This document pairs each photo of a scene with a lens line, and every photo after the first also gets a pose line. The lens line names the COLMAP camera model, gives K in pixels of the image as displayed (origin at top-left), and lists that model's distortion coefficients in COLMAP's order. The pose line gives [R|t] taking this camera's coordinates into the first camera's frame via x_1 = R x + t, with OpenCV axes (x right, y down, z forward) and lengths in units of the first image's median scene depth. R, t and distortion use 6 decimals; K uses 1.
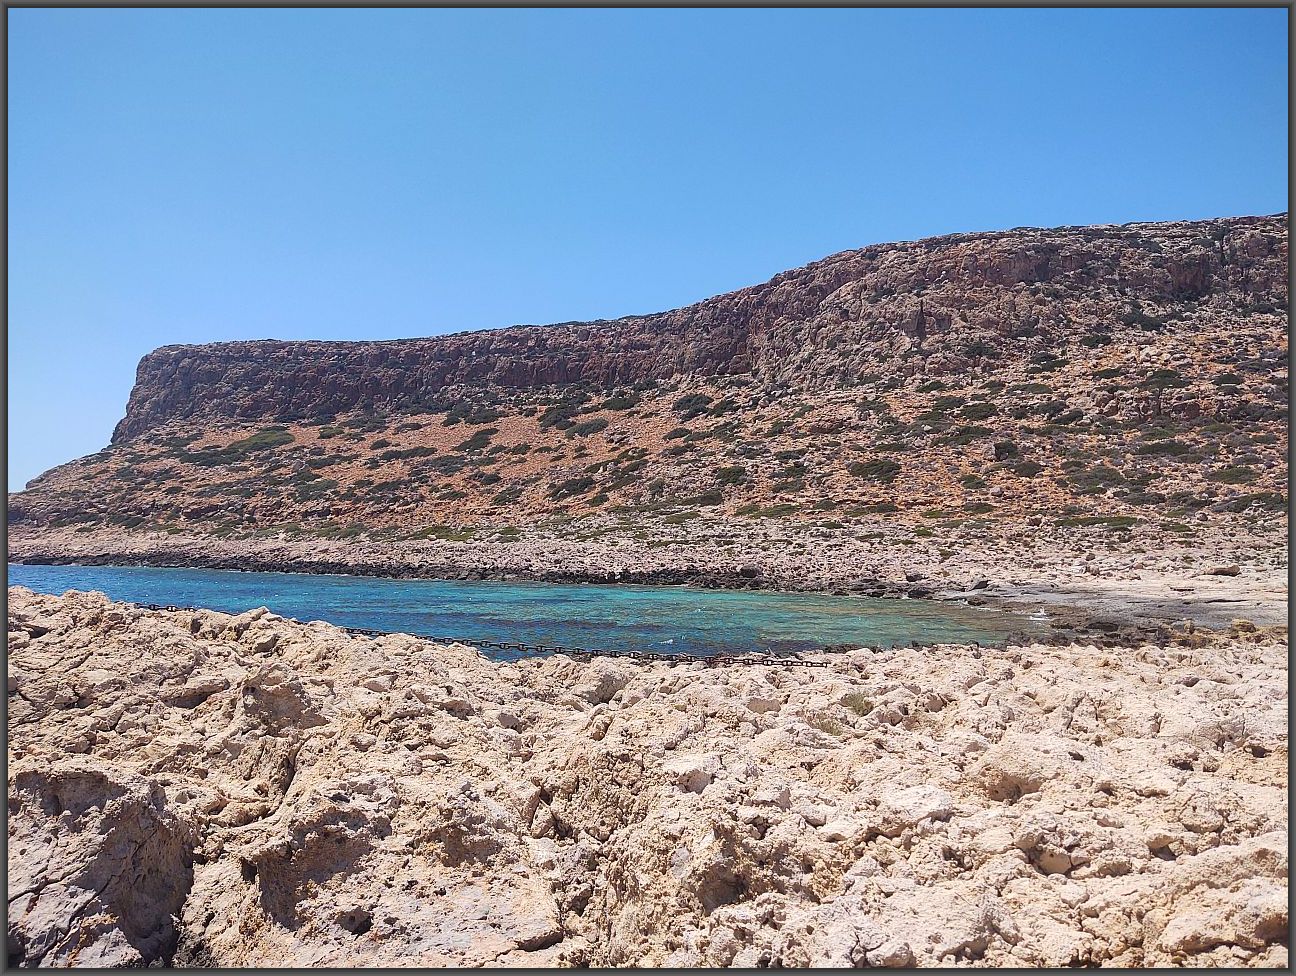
lens RADIAL K [[972.8, 0, 657.6], [0, 972.8, 480.3], [0, 0, 1]] dist [0.058403, -0.128268]
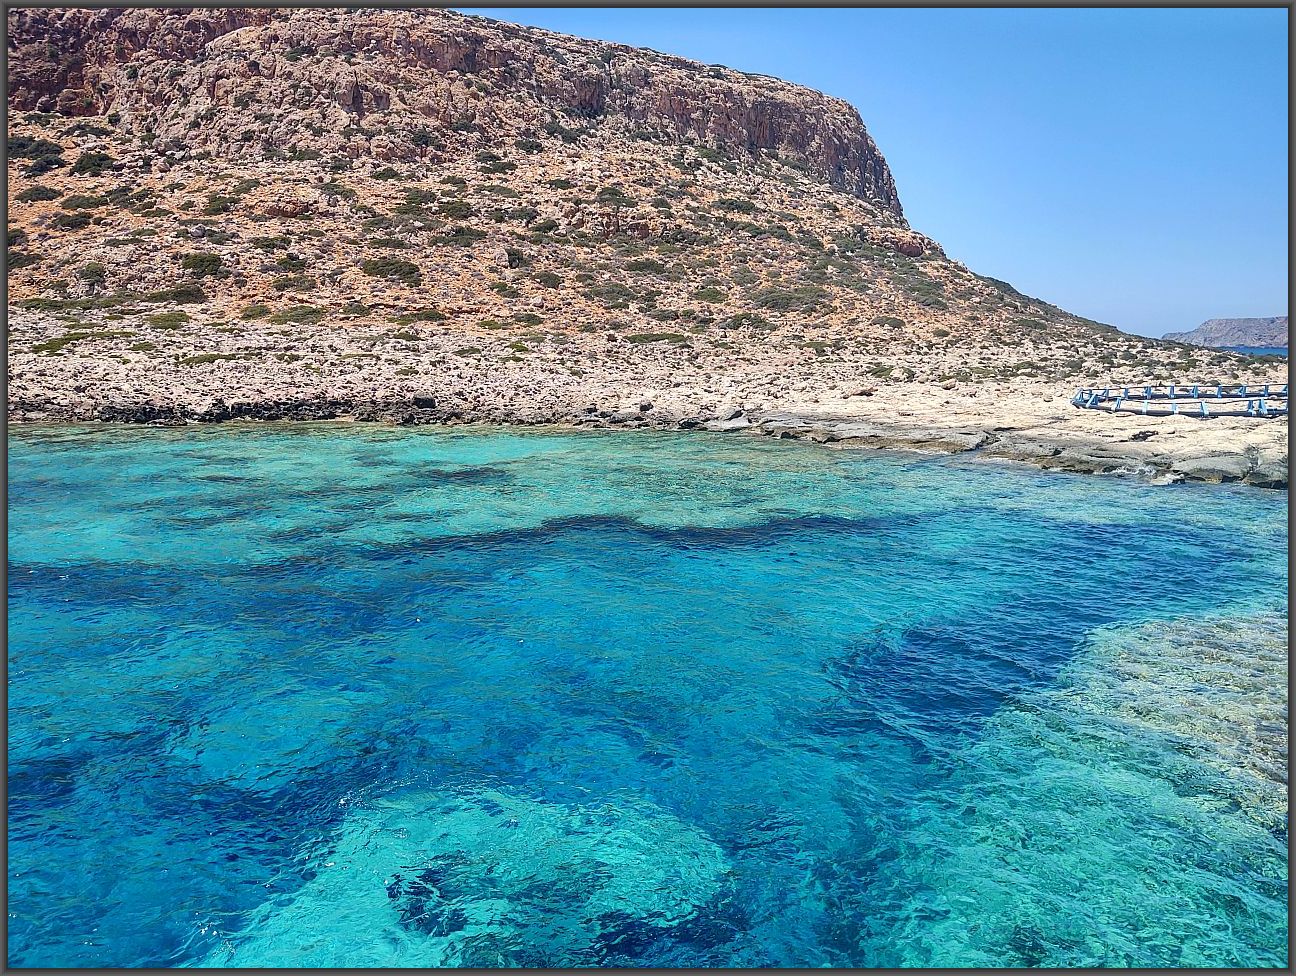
lens RADIAL K [[947.7, 0, 636.3], [0, 947.7, 485.1], [0, 0, 1]] dist [0.051187, -0.065273]
pose [[0.720768, -0.115276, 0.683524, -0.206319], [-0.055484, 0.973317, 0.222657, -0.021058], [-0.690952, -0.198409, 0.695139, 0.125736]]
